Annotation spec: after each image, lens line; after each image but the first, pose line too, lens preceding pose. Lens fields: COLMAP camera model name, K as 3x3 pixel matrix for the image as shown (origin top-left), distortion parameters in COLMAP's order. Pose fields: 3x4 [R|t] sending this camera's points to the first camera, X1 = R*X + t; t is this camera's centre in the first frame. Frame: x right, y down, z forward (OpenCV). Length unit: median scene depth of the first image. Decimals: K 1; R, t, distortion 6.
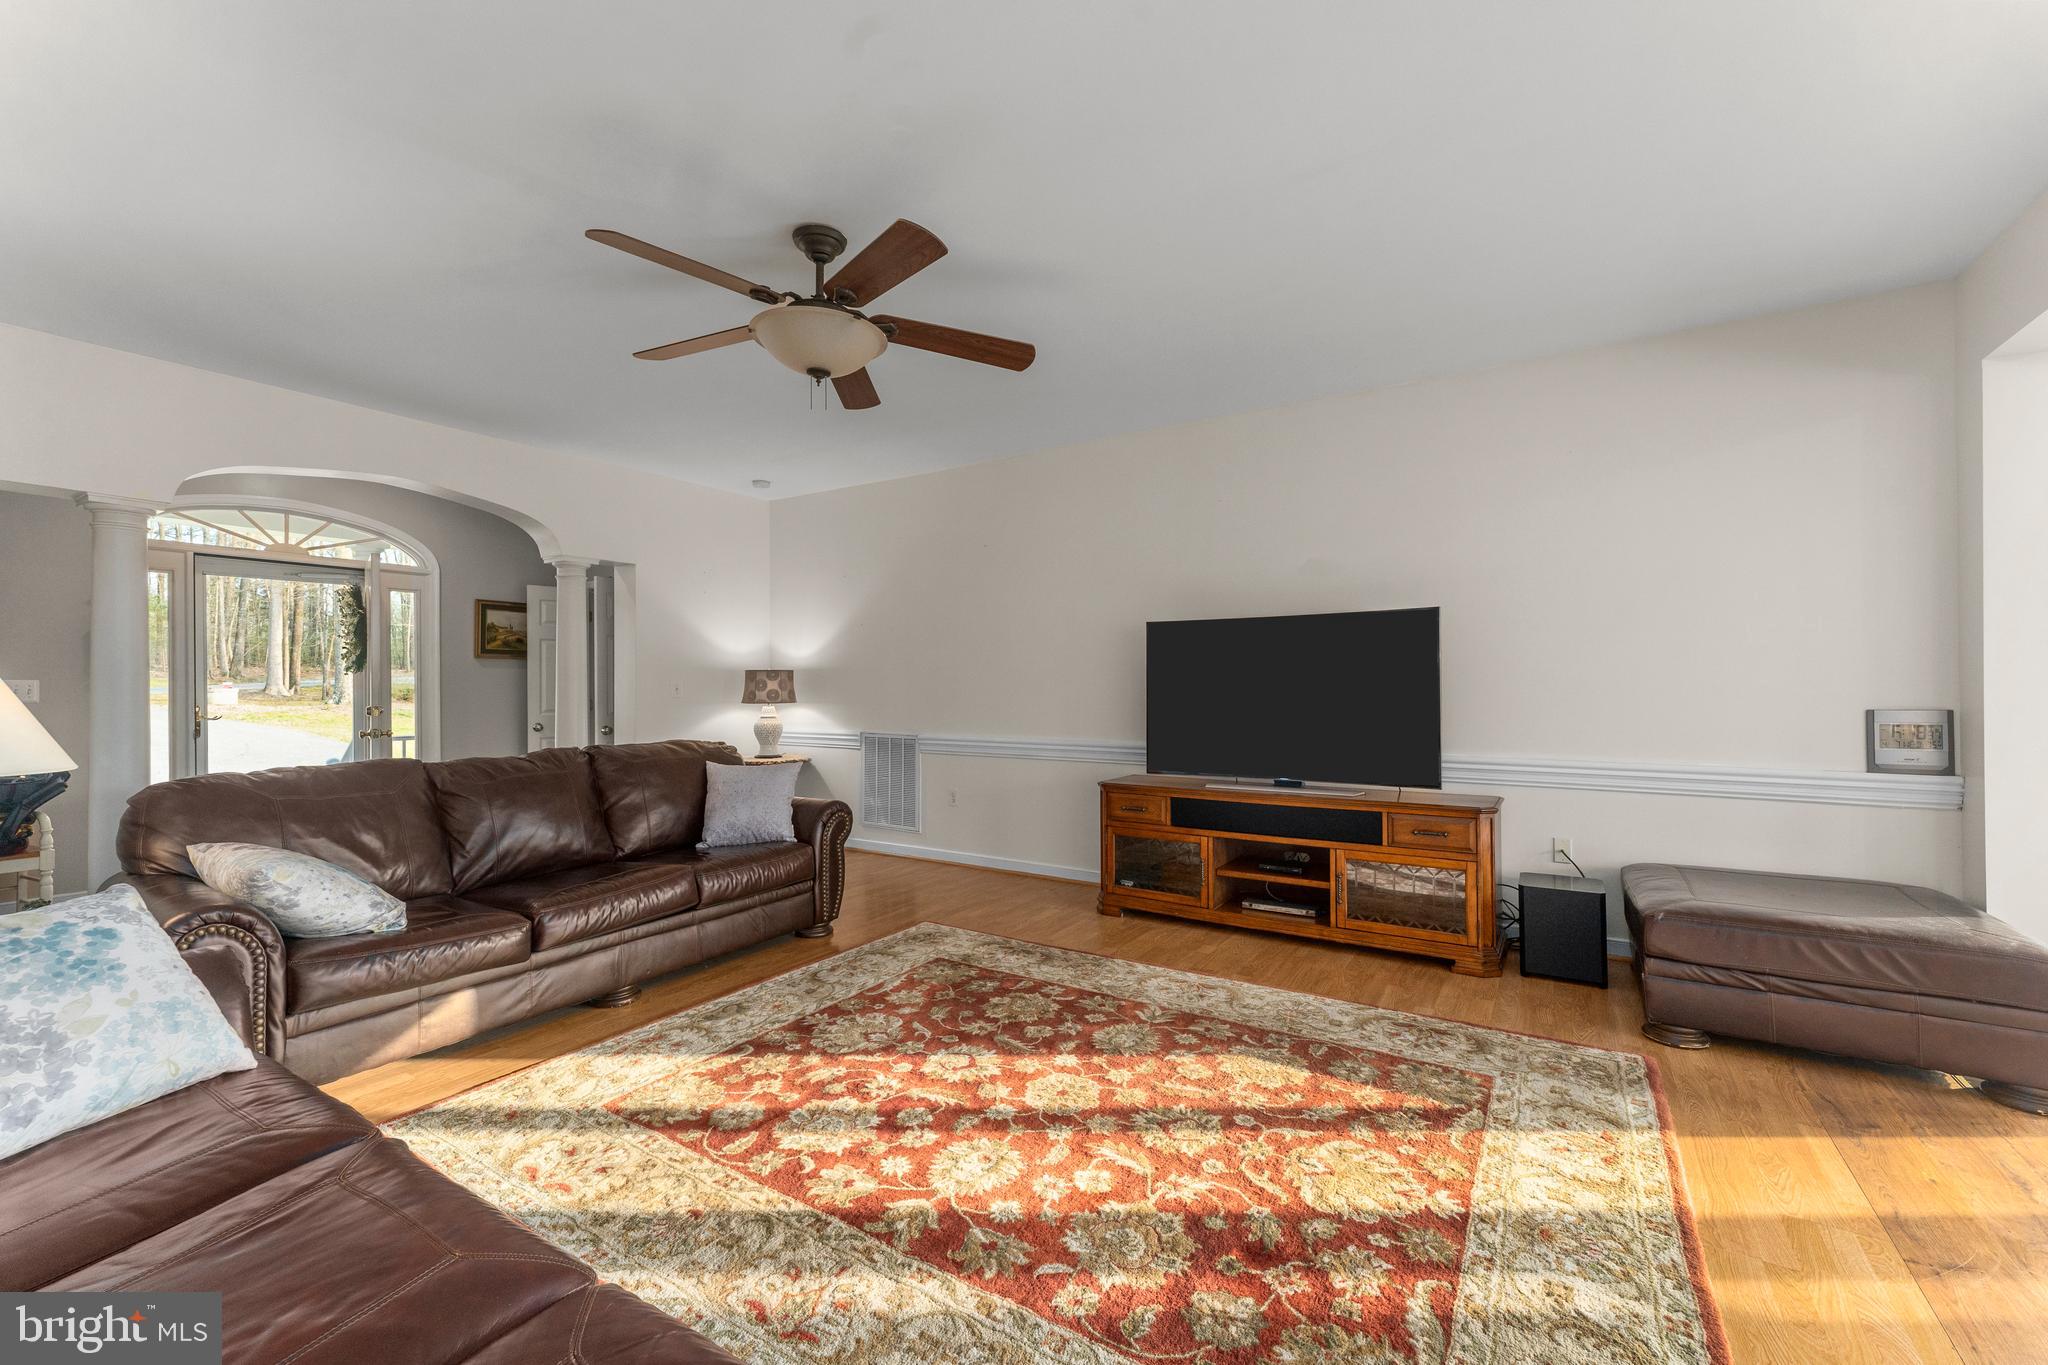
lens RADIAL K [[838.9, 0, 1017.7], [0, 838.9, 687.2], [0, 0, 1]] dist [0.001841, -0.000168]
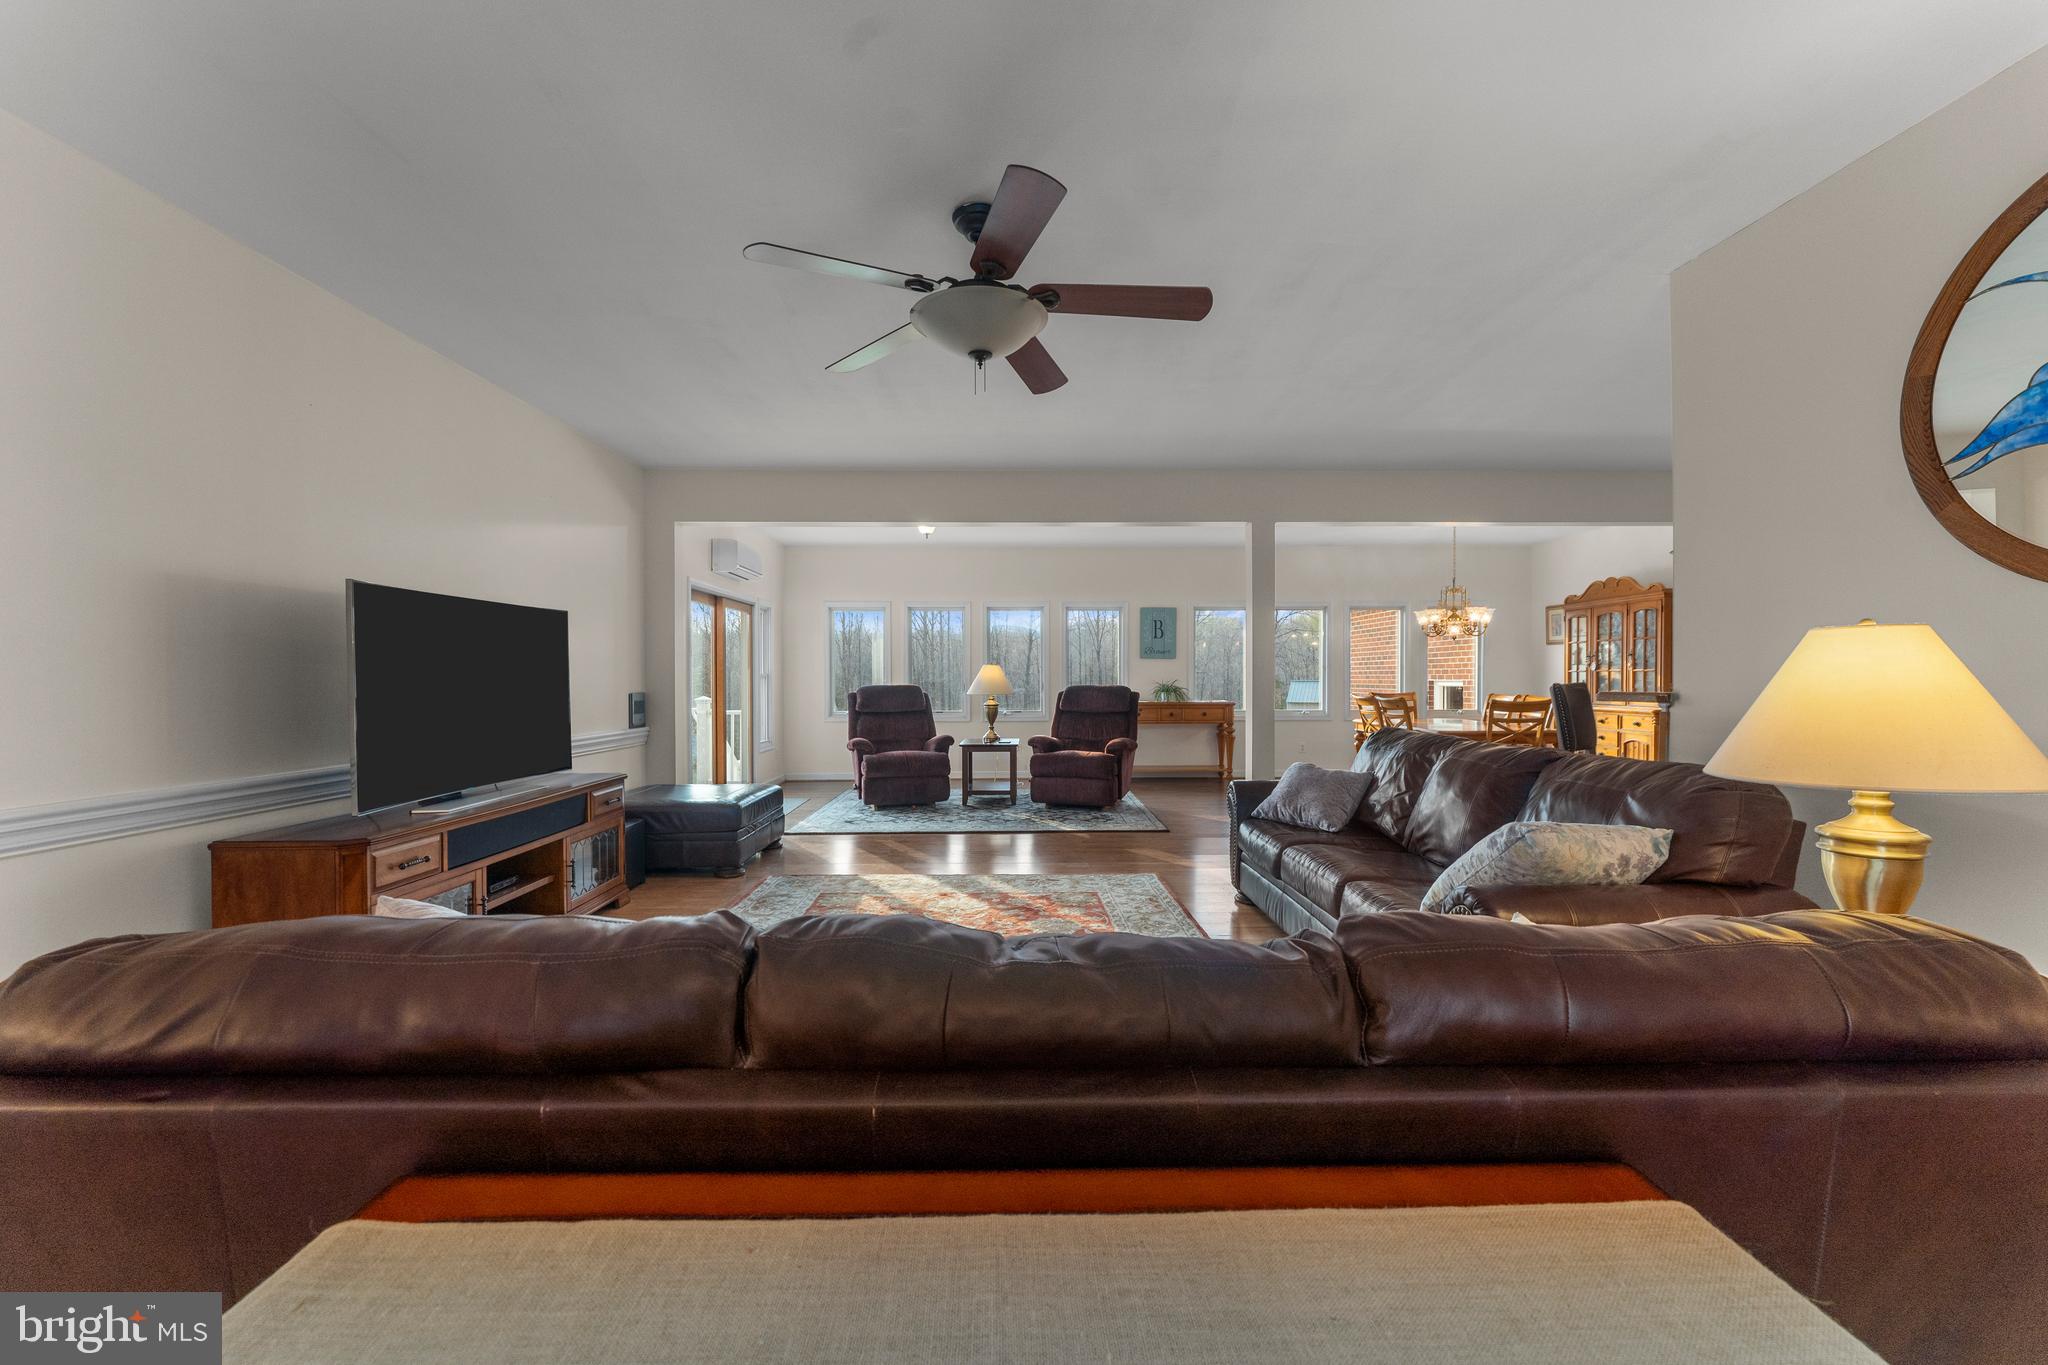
lens RADIAL K [[864.0, 0, 1024.0], [0, 864.0, 682.5], [0, 0, 1]] dist [-0.000192, -0.000321]
pose [[-0.543742, -0.004375, 0.839241, -0.849722], [0.002629, 0.999973, 0.006916, -0.002947], [-0.839248, 0.005967, -0.543715, 1.121078]]
